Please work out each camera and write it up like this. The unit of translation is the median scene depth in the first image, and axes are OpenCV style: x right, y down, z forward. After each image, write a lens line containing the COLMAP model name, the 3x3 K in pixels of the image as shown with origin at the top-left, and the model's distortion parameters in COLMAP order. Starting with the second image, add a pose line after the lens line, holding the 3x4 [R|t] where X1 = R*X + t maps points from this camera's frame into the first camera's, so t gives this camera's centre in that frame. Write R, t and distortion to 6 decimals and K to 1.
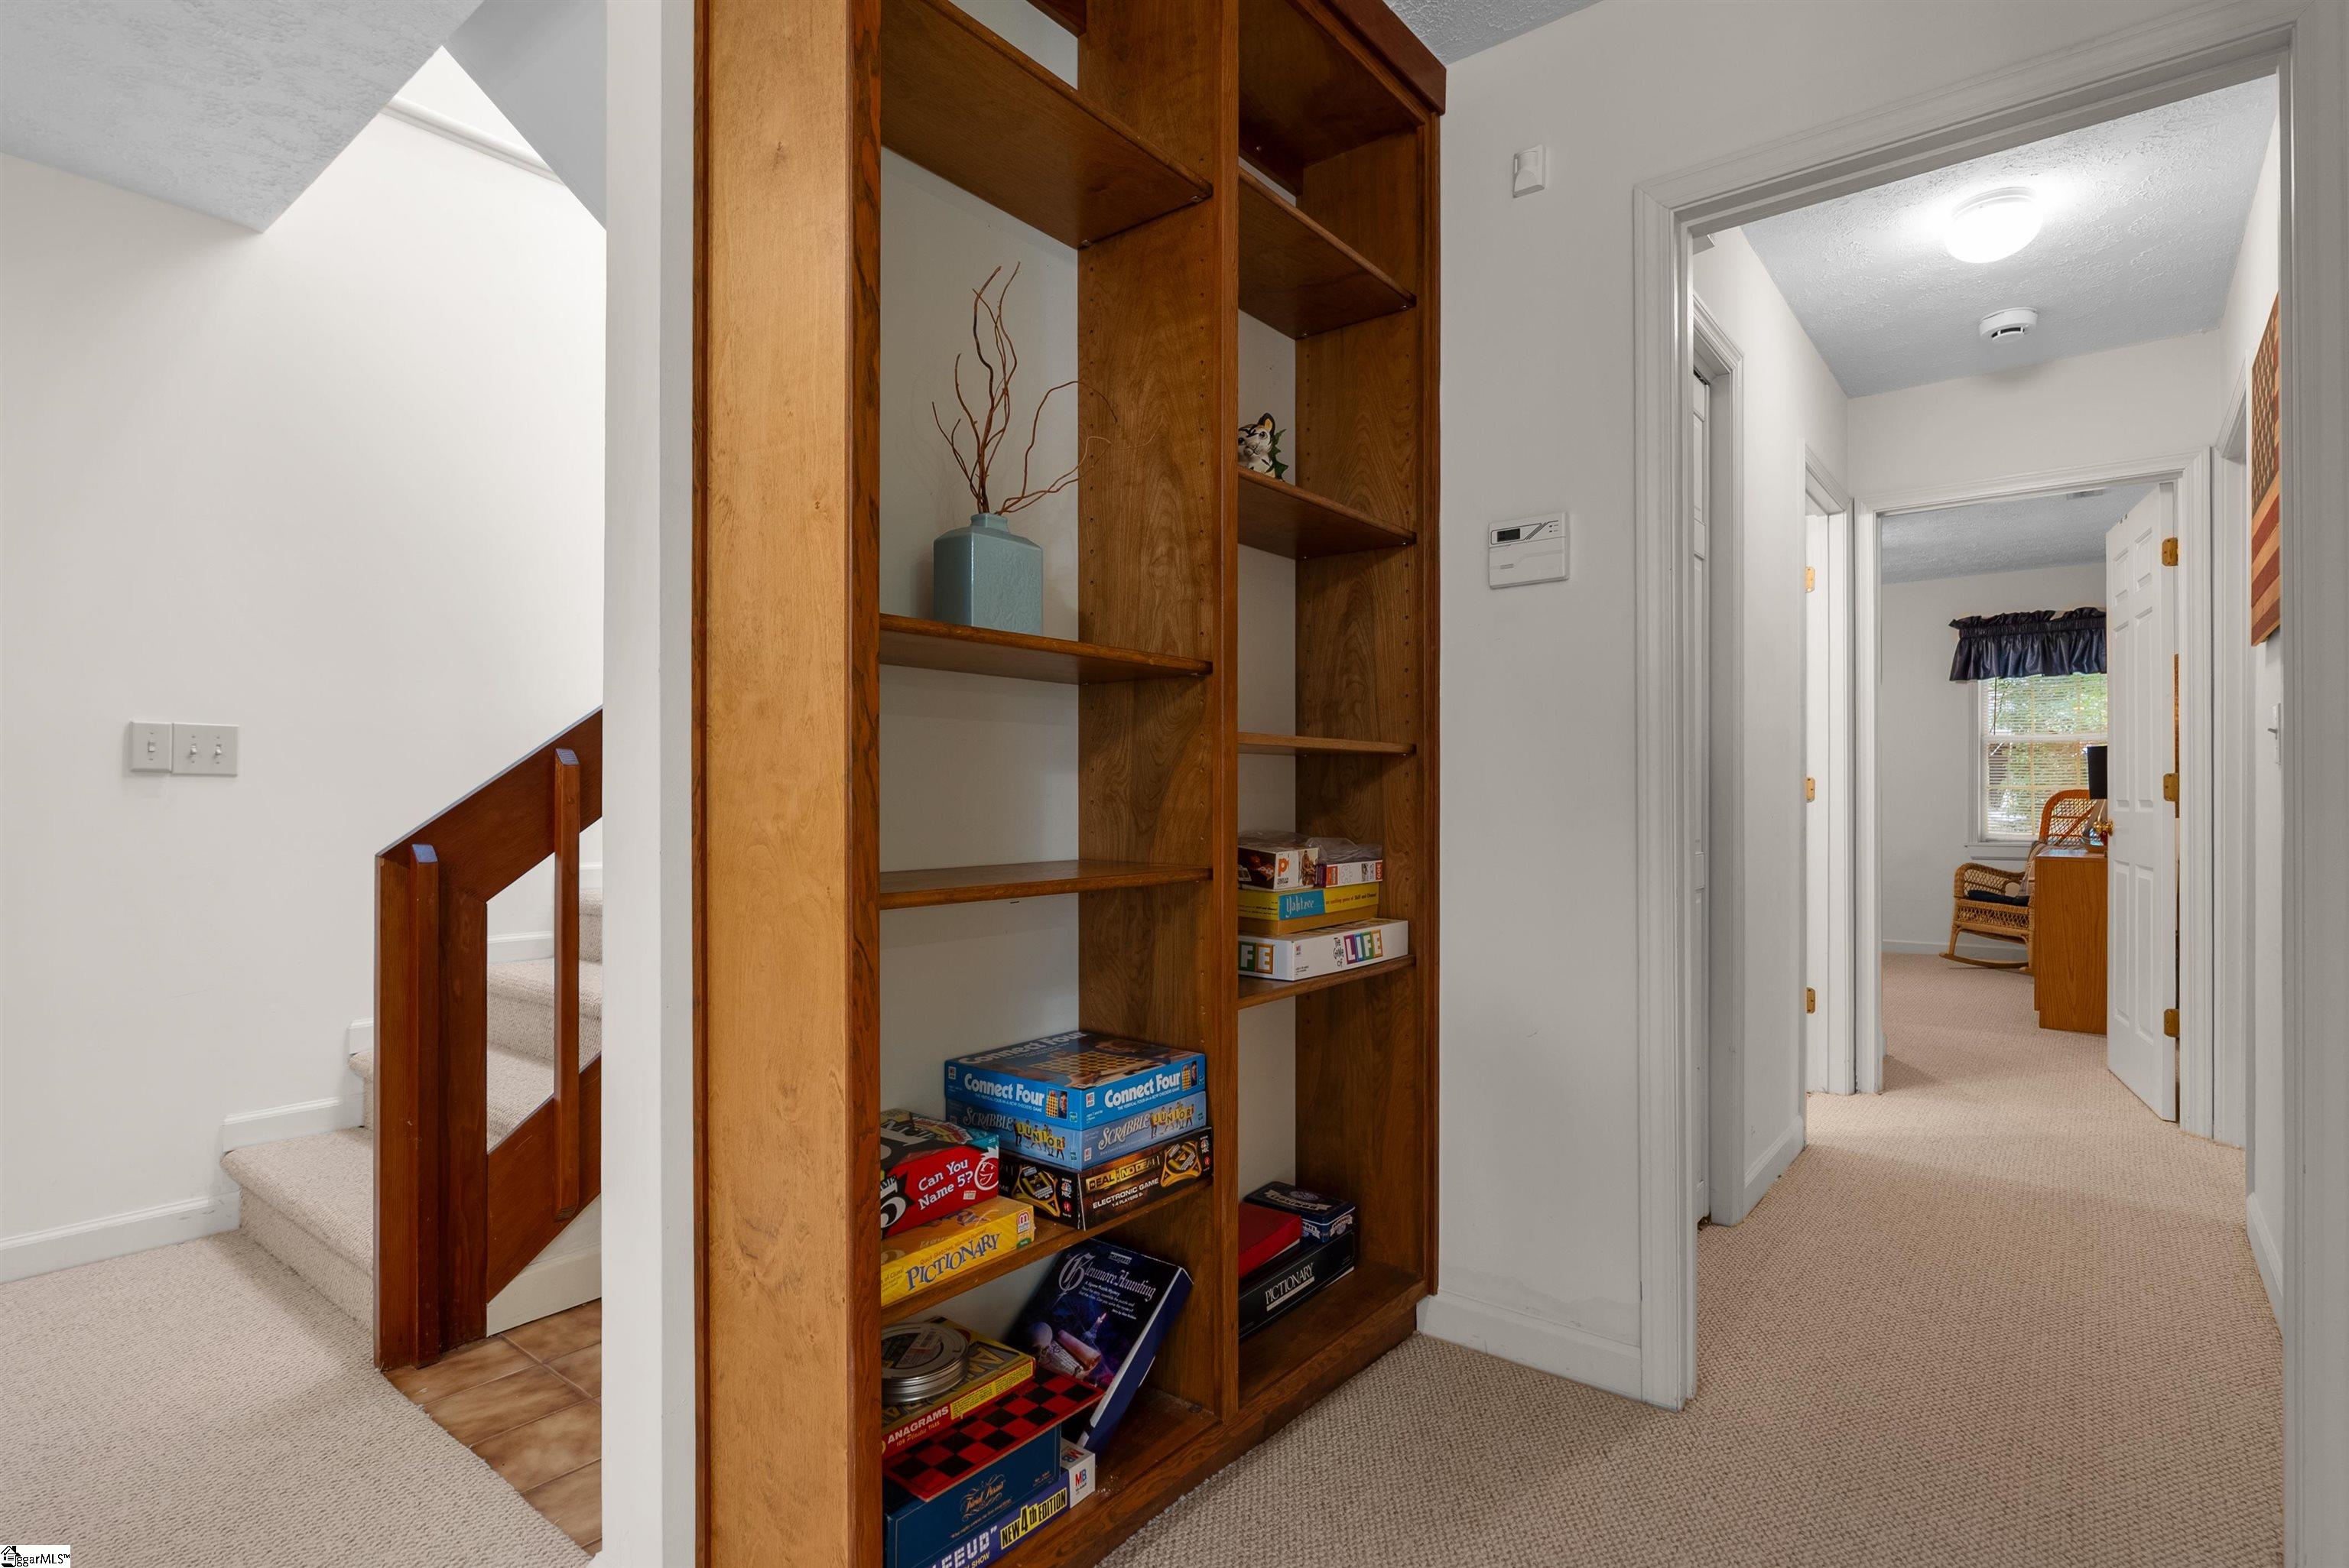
lens RADIAL K [[1177.0, 0, 1166.2], [0, 1177.0, 793.0], [0, 0, 1]] dist [-0.000445, -0.000125]
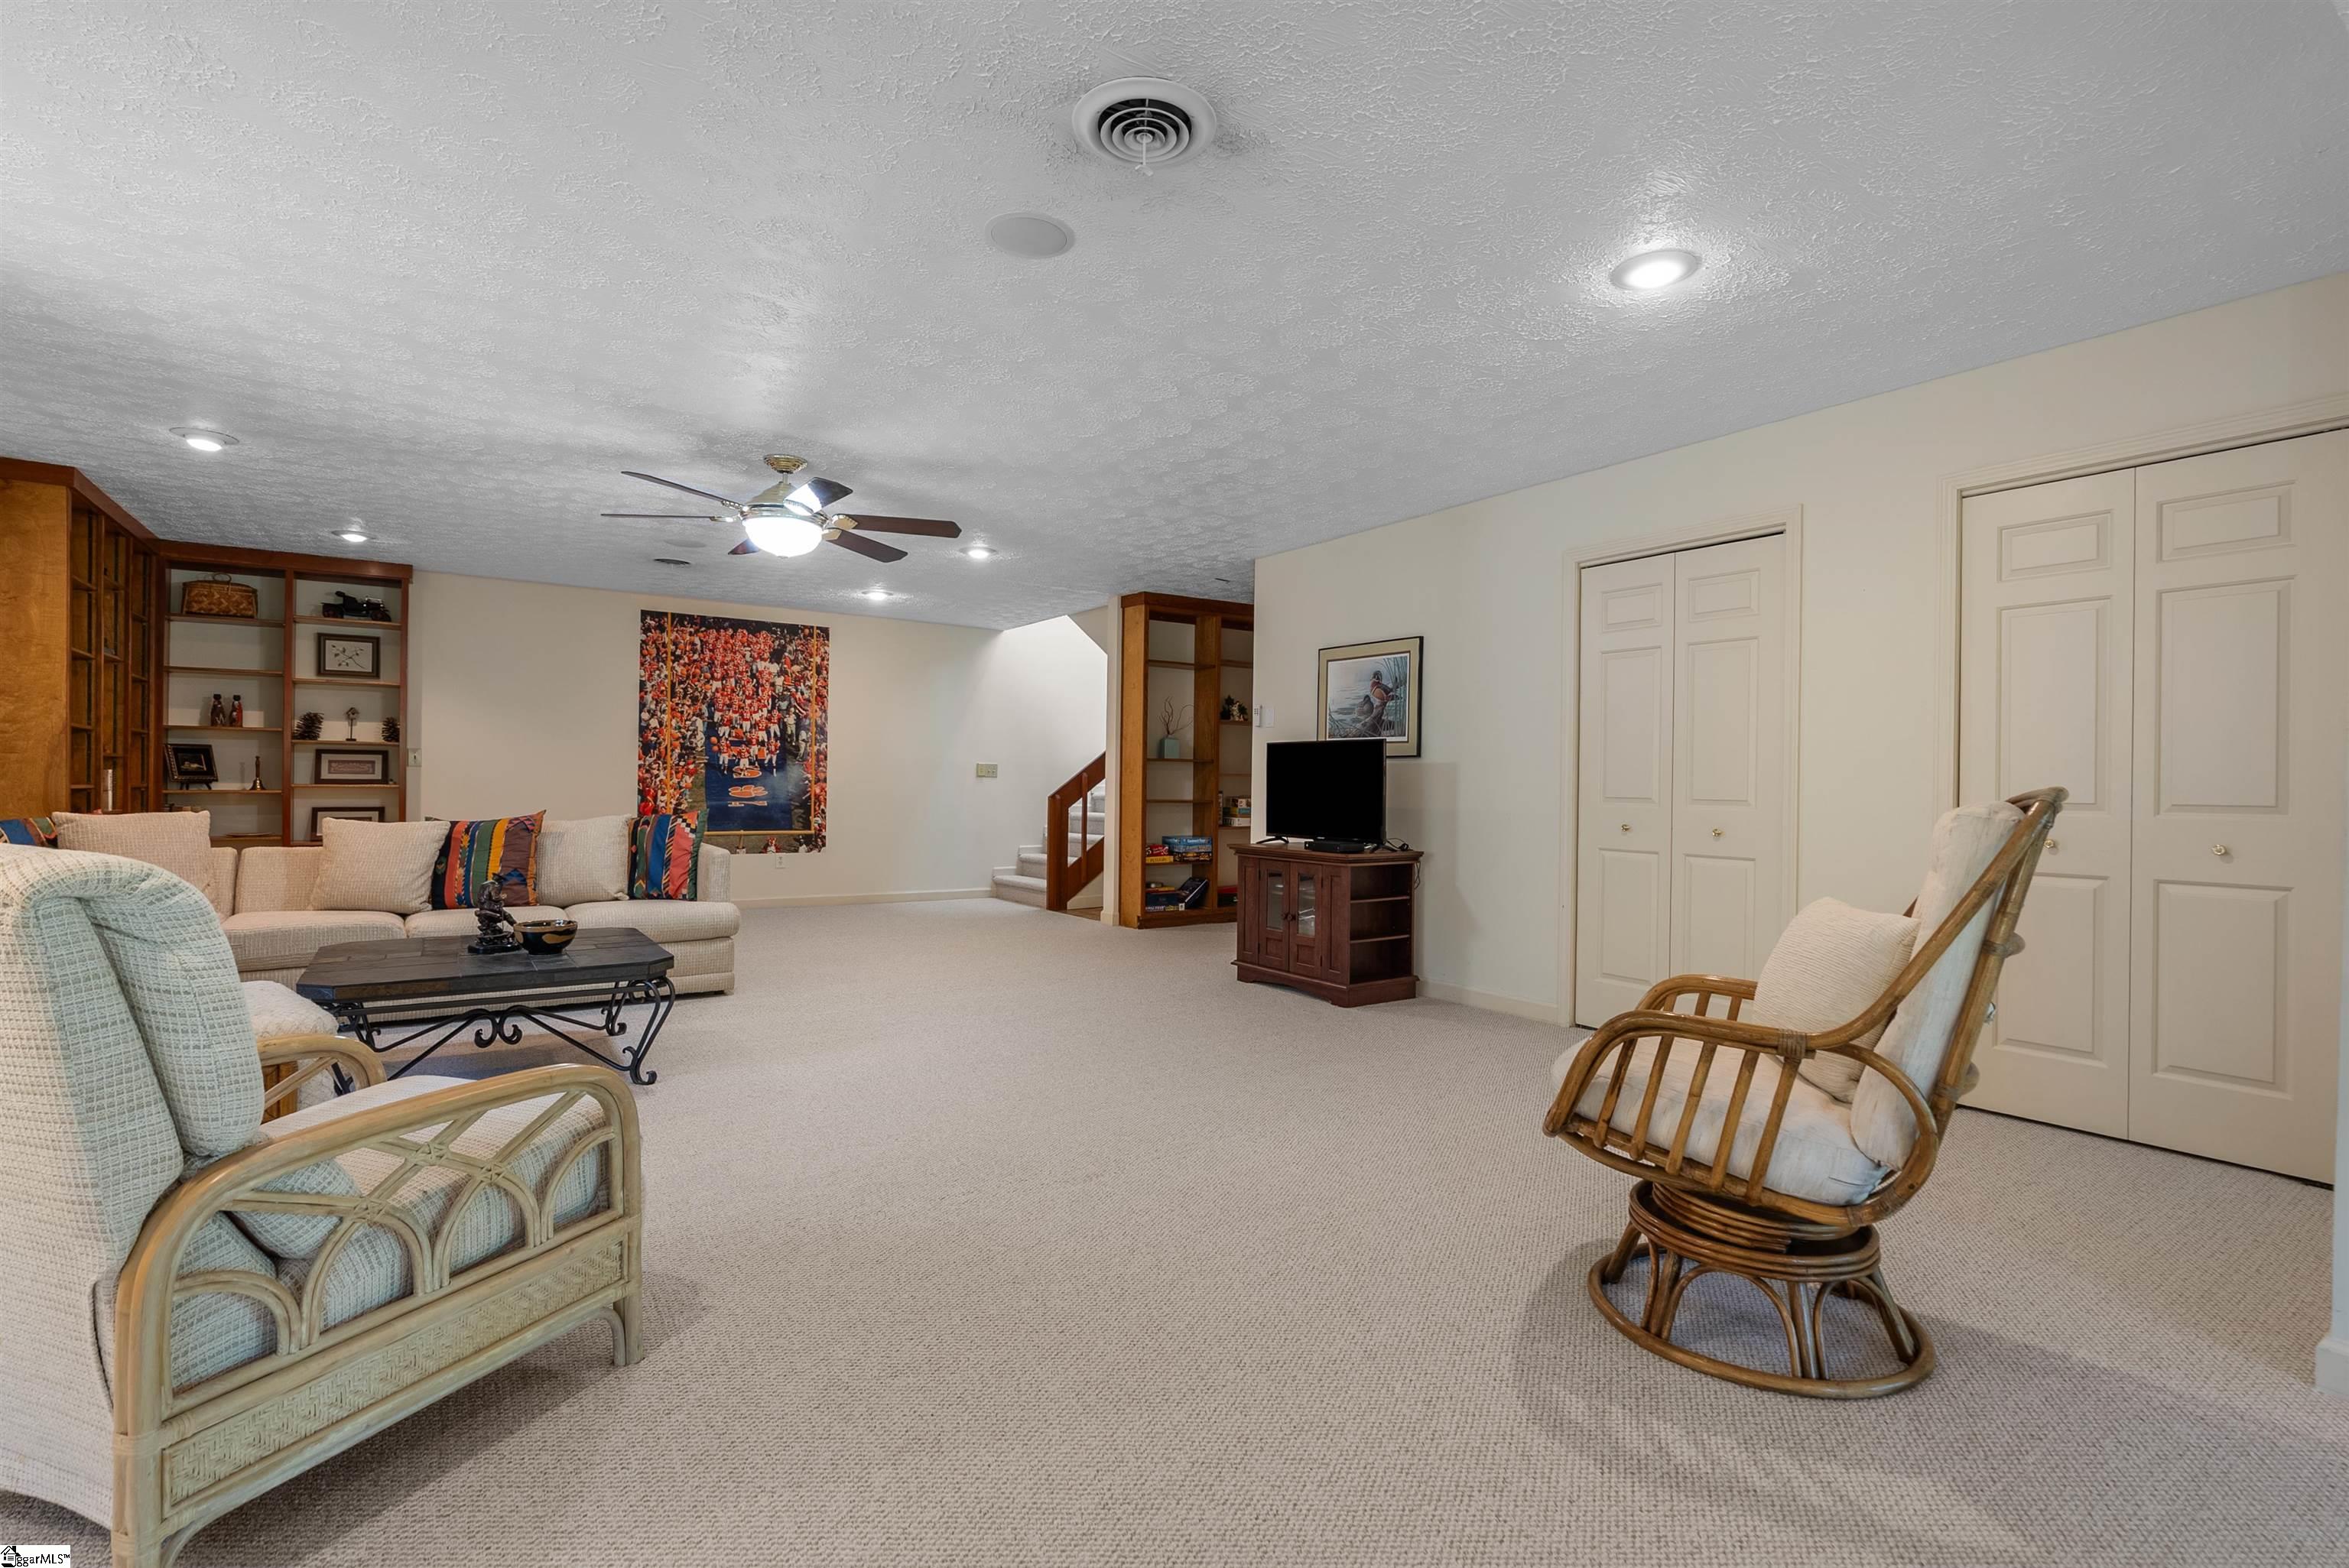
lens RADIAL K [[1071.0, 0, 1176.7], [0, 1071.0, 781.0], [0, 0, 1]] dist [-0.008994, 0.003999]
pose [[0.956421, 0.012155, -0.291737, 1.239805], [-0.010624, 0.999920, 0.006833, -0.052989], [0.291797, -0.003436, 0.956474, -3.485092]]
